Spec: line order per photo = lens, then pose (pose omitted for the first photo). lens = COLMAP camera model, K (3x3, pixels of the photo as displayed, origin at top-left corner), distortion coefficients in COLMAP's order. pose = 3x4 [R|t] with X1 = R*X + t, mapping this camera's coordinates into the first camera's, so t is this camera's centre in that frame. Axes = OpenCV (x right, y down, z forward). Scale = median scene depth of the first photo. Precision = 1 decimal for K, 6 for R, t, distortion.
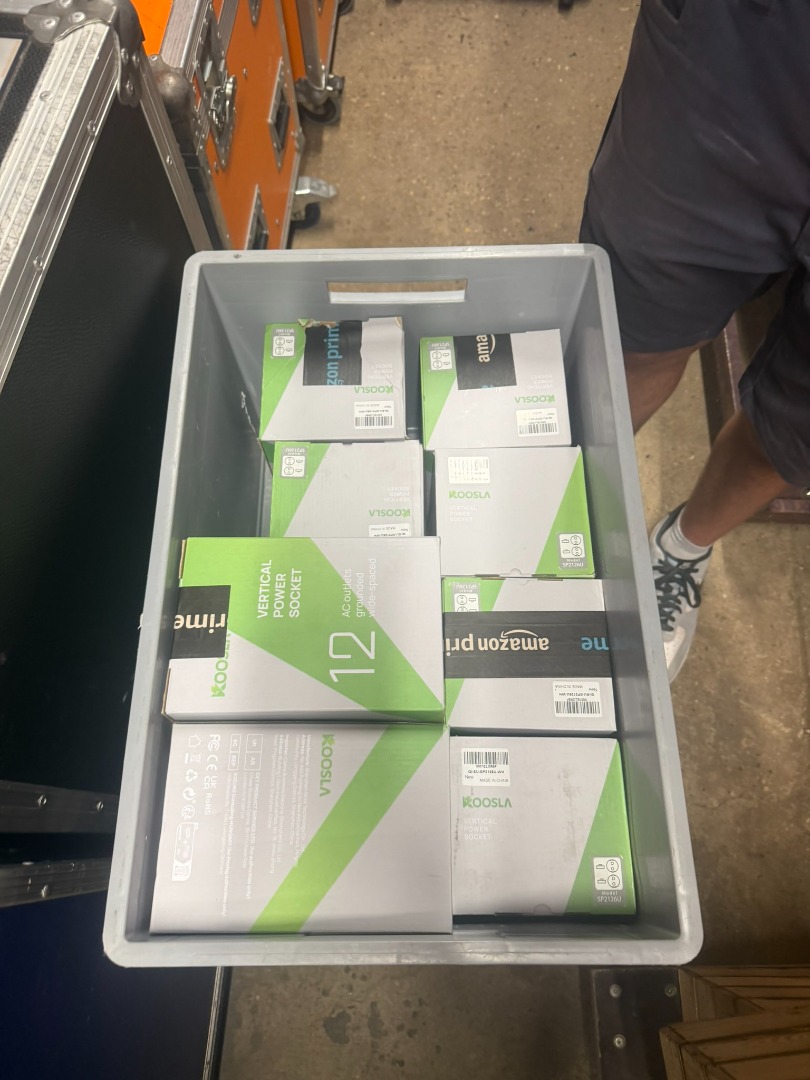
lens RADIAL K [[779.7, 0, 405.7], [0, 779.7, 527.2], [0, 0, 1]] dist [0.187890, -0.361881]
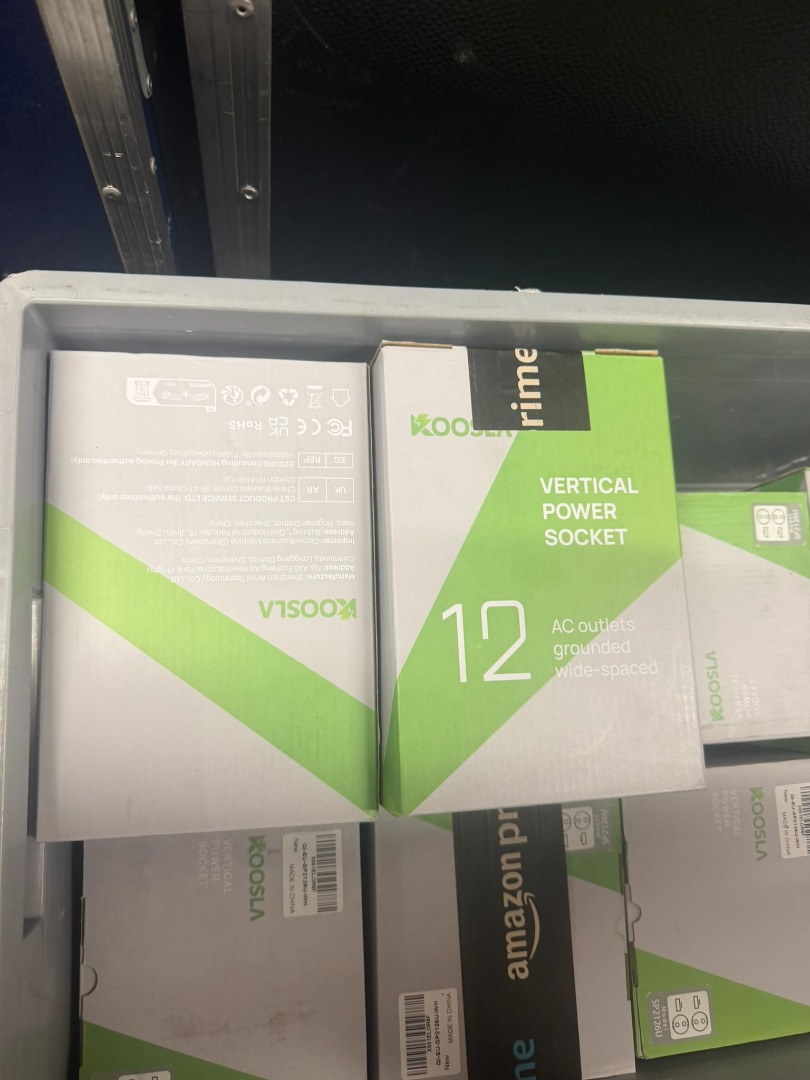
lens RADIAL K [[776.6, 0, 400.4], [0, 776.6, 540.4], [0, 0, 1]] dist [-0.011019, -0.003355]
pose [[0.040519, 0.985913, -0.162280, -0.050574], [-0.977917, 0.072457, 0.196030, 0.106864], [0.205027, 0.150753, 0.967077, 0.416685]]
